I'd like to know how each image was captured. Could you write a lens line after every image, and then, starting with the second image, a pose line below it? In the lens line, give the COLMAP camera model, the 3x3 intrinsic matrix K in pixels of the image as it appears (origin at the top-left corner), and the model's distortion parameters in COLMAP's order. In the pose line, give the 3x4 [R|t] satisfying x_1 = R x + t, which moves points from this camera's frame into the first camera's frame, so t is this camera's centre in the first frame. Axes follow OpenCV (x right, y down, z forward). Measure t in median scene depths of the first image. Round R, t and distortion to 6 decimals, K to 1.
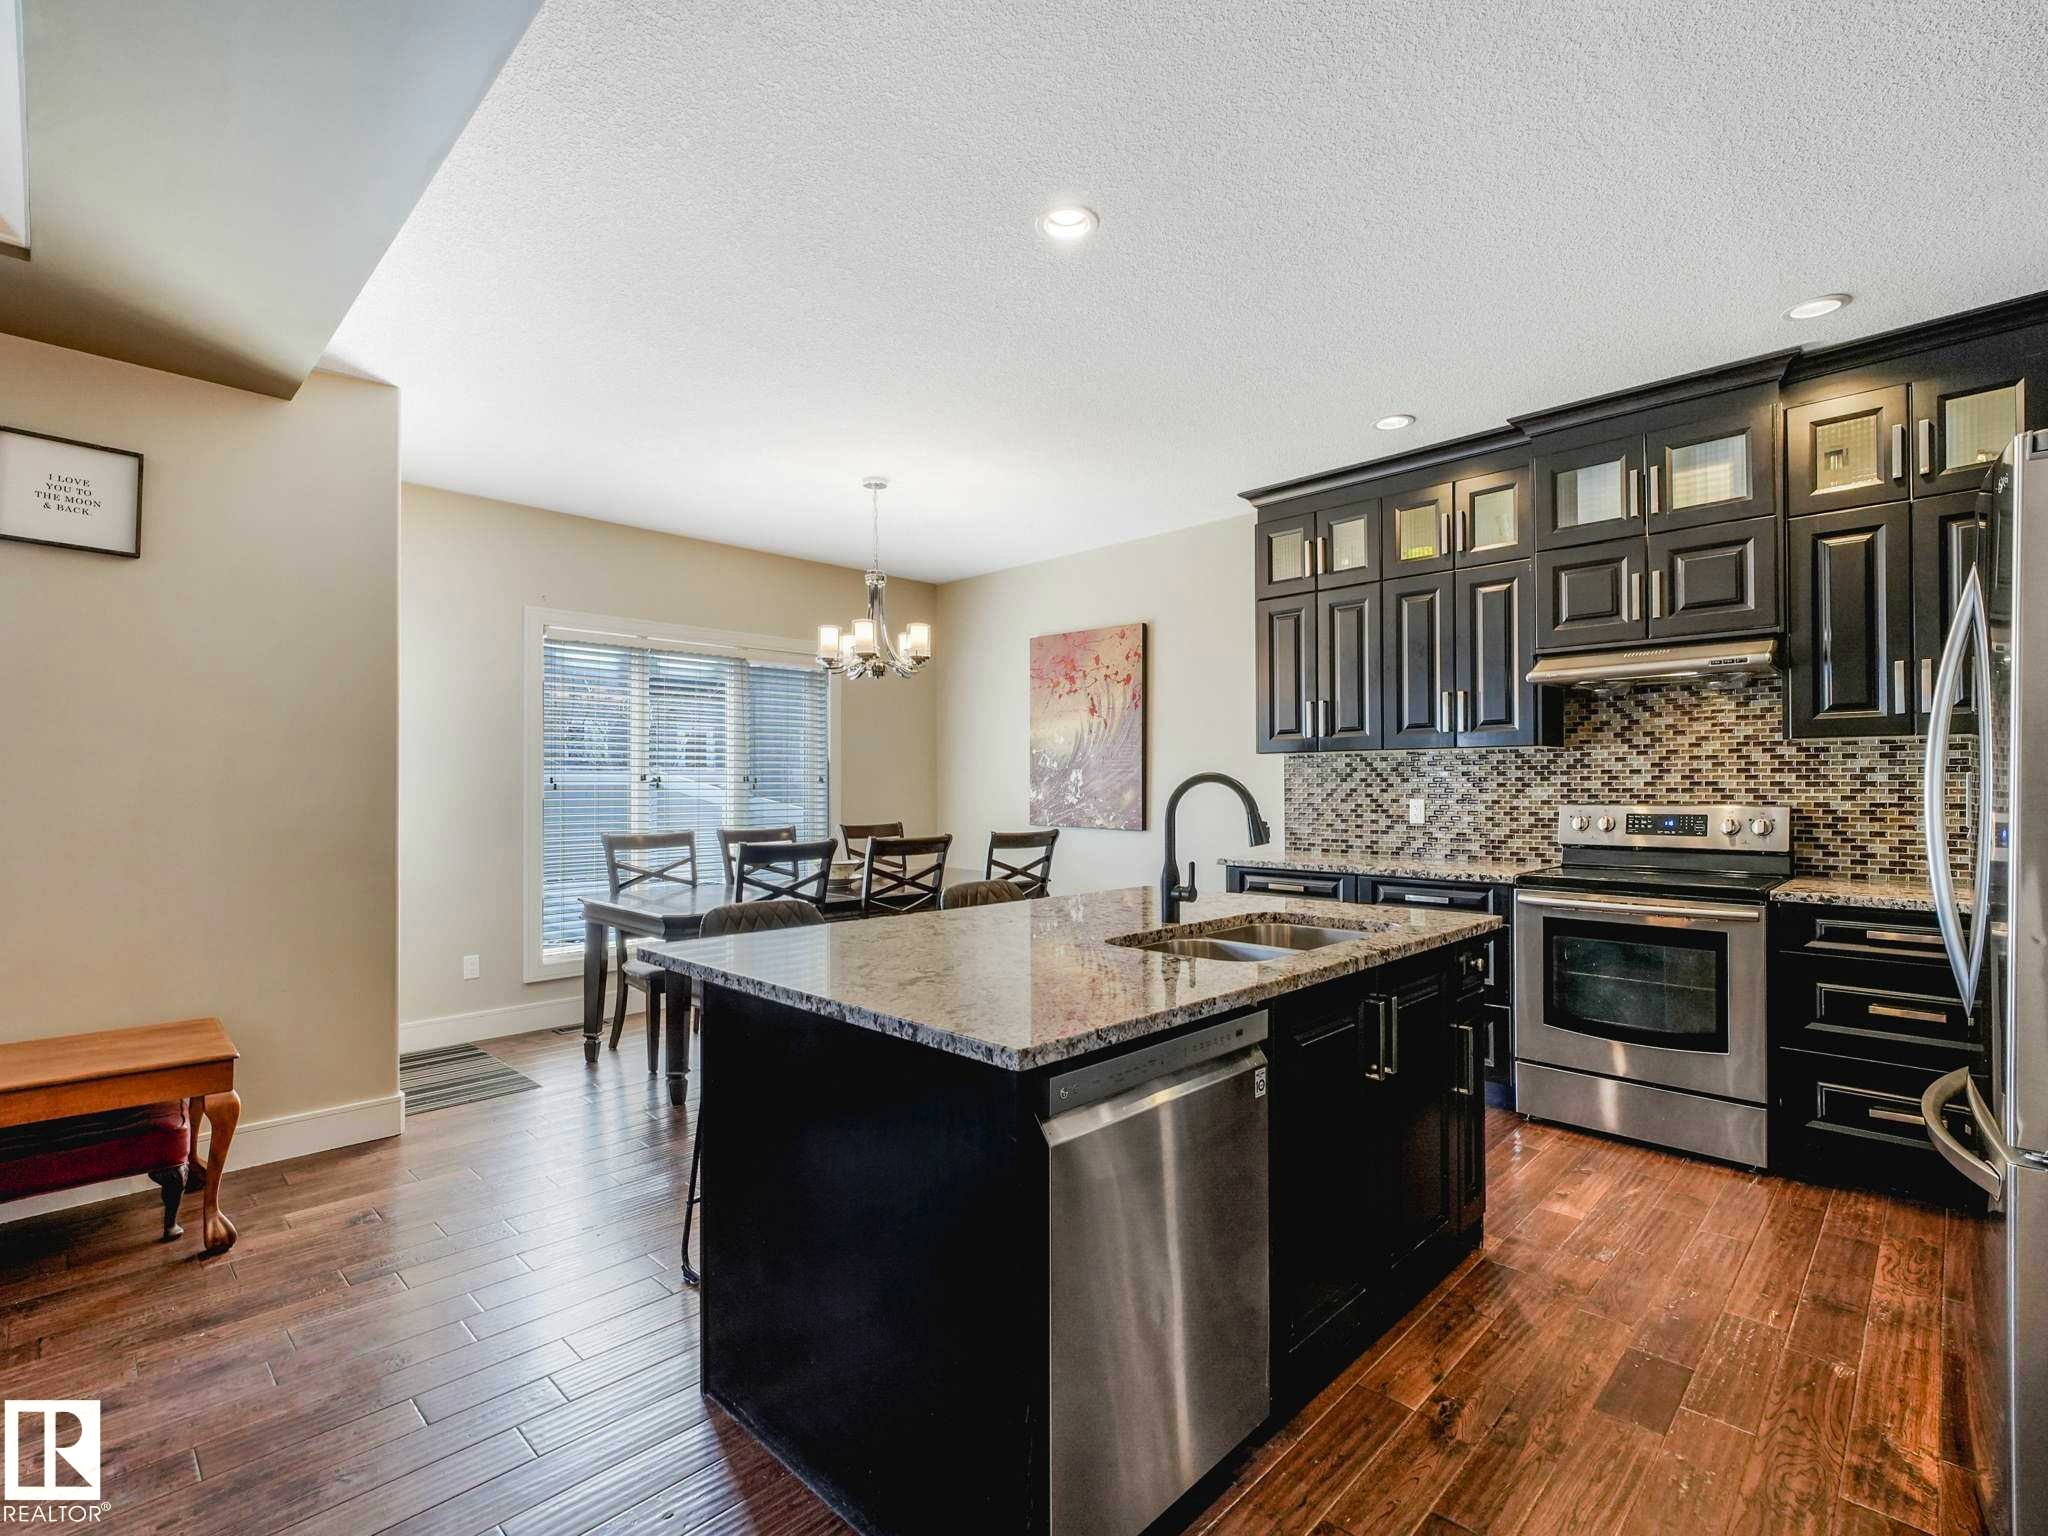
lens RADIAL K [[953.9, 0, 1033.0], [0, 953.9, 766.1], [0, 0, 1]] dist [-0.001937, 0.000407]
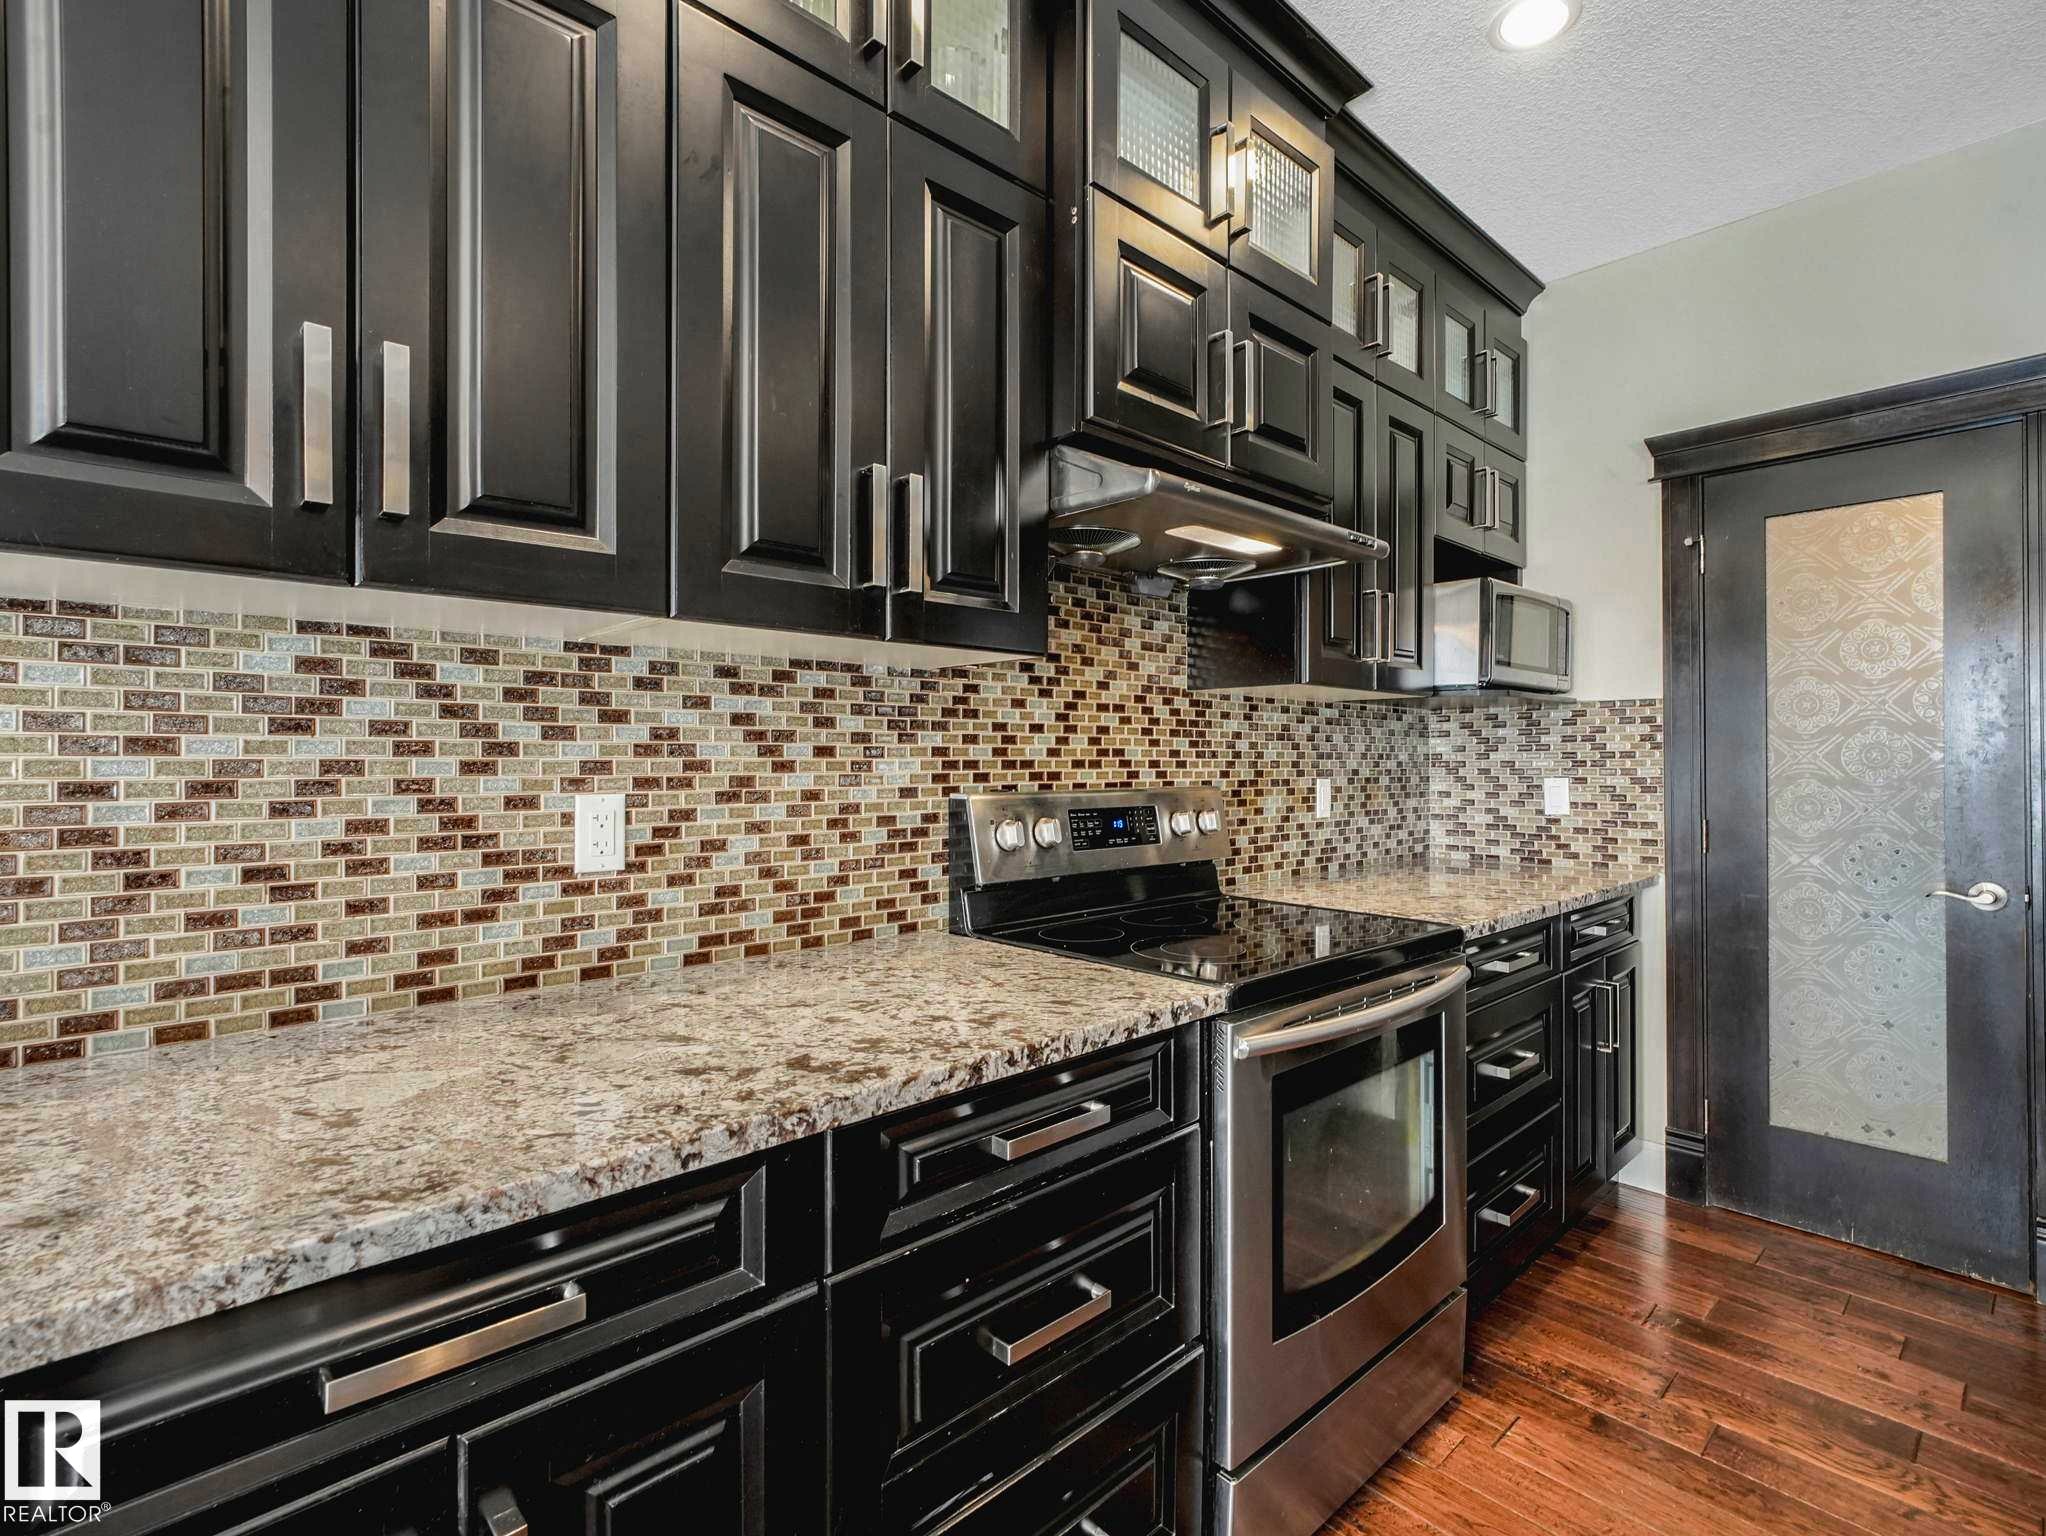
lens RADIAL K [[953.0, 0, 1016.7], [0, 953.0, 772.8], [0, 0, 1]] dist [-0.001937, 0.000407]
pose [[0.059366, -0.009330, 0.998193, 0.107088], [-0.020641, 0.999731, 0.010572, 0.023366], [-0.998023, -0.021232, 0.059157, 0.923448]]
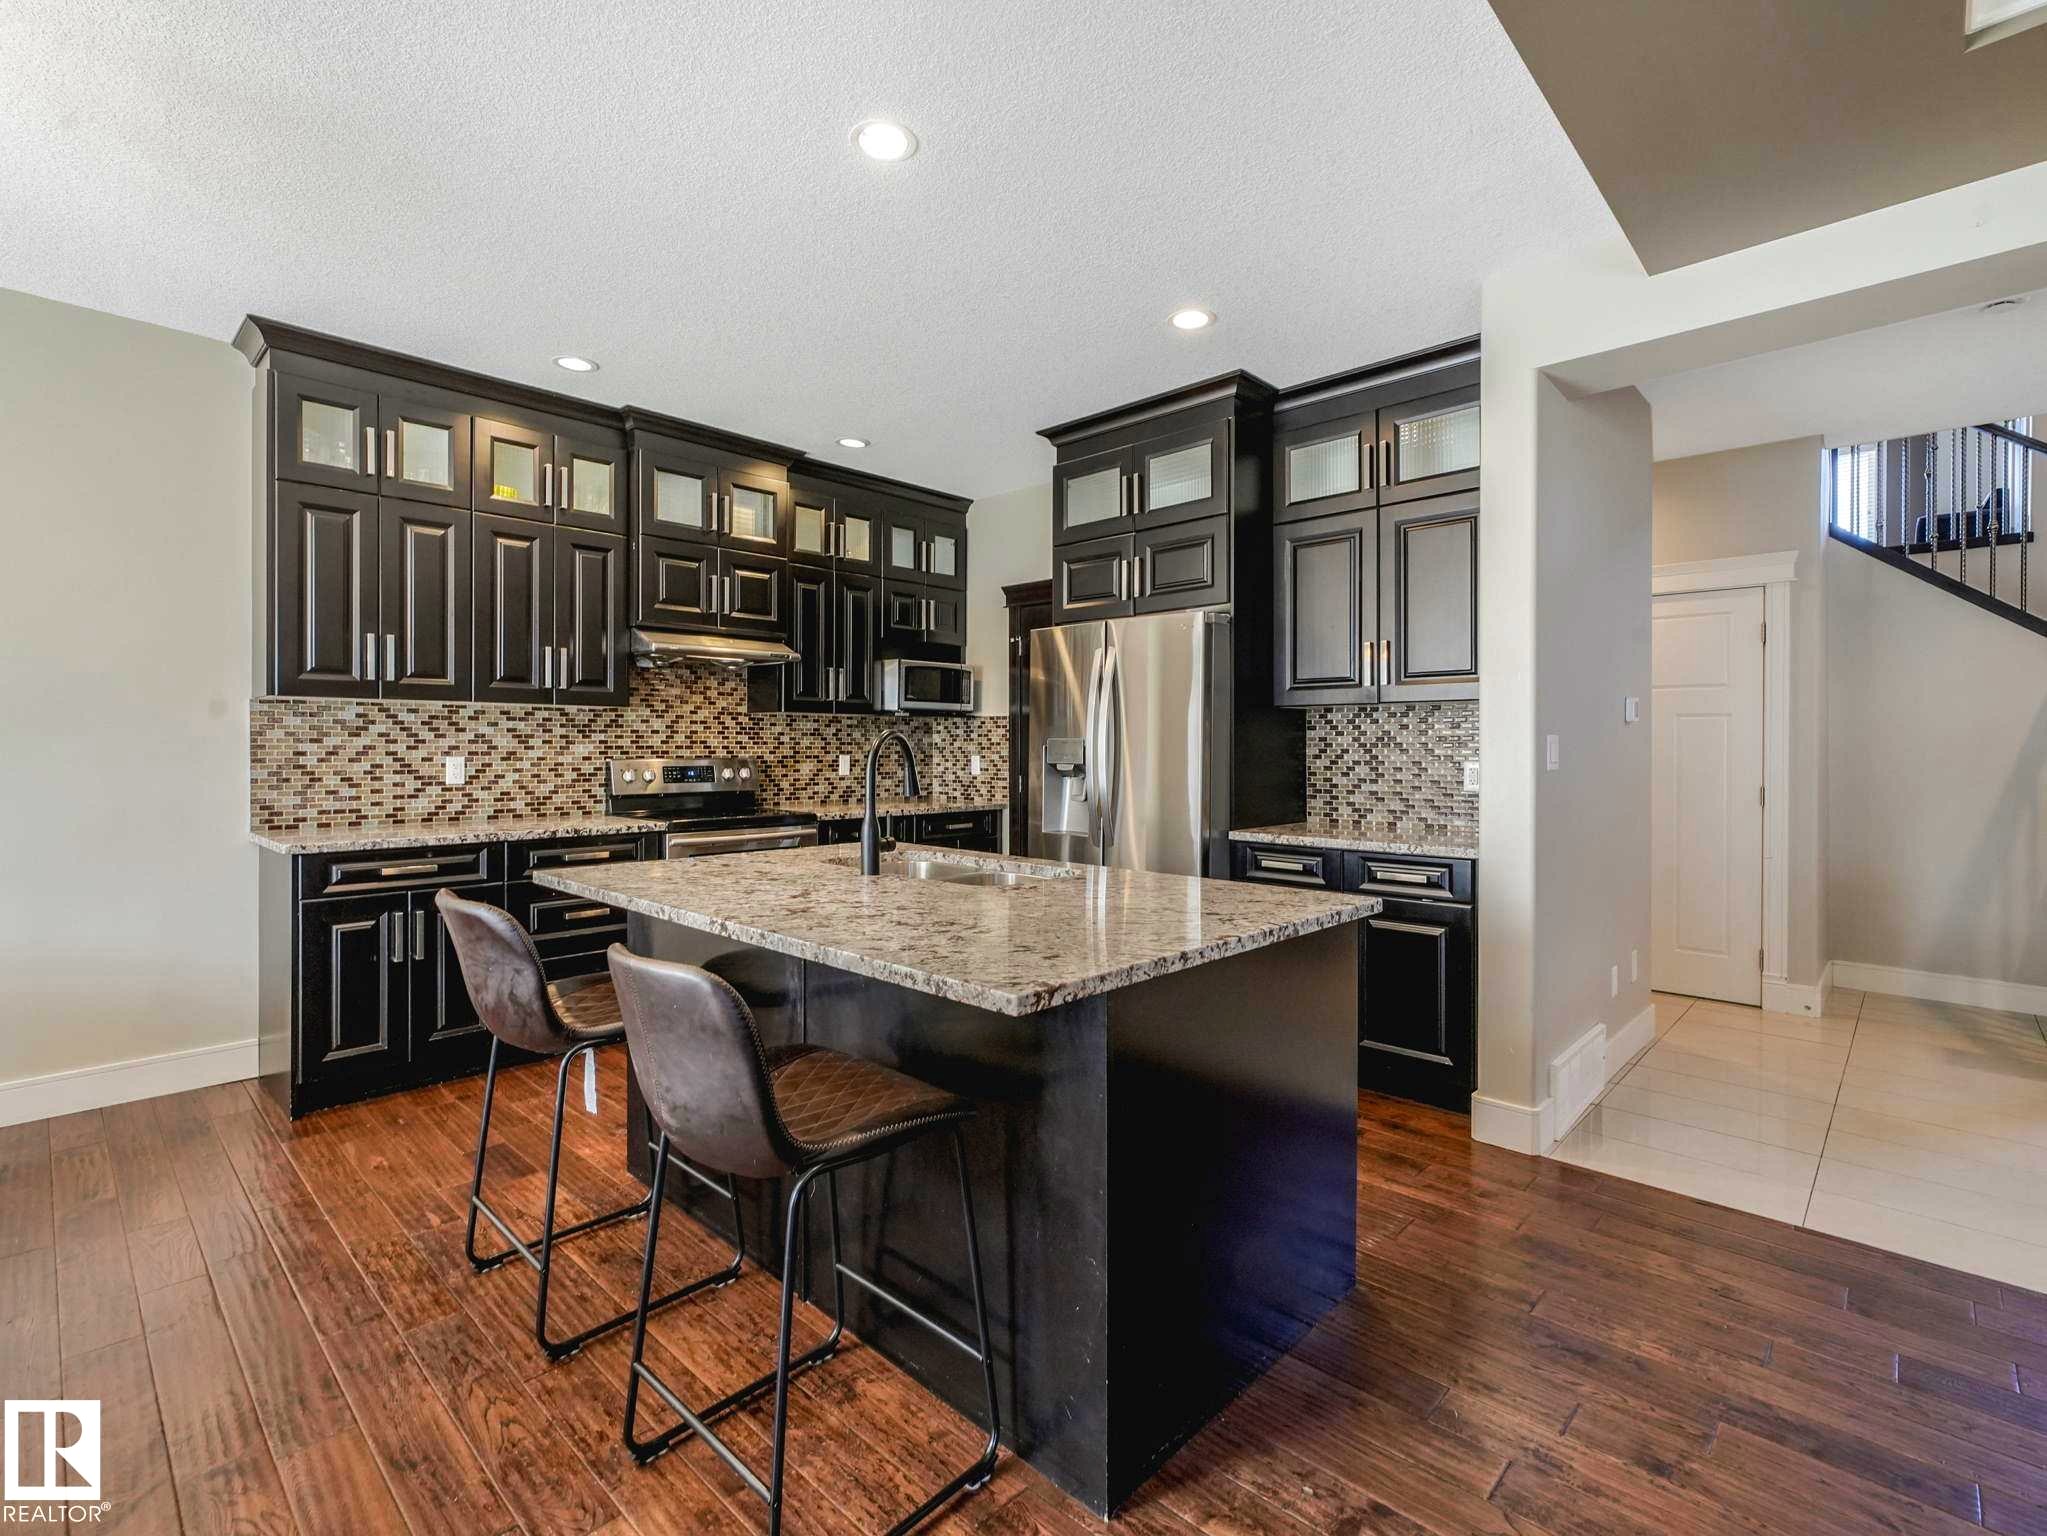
lens RADIAL K [[953.5, 0, 985.3], [0, 953.5, 763.5], [0, 0, 1]] dist [-0.001937, 0.000407]
pose [[0.028922, -0.017082, 0.999436, -0.534514], [-0.025057, 0.999527, 0.017808, 0.013007], [-0.999268, -0.025558, 0.028480, 0.513868]]
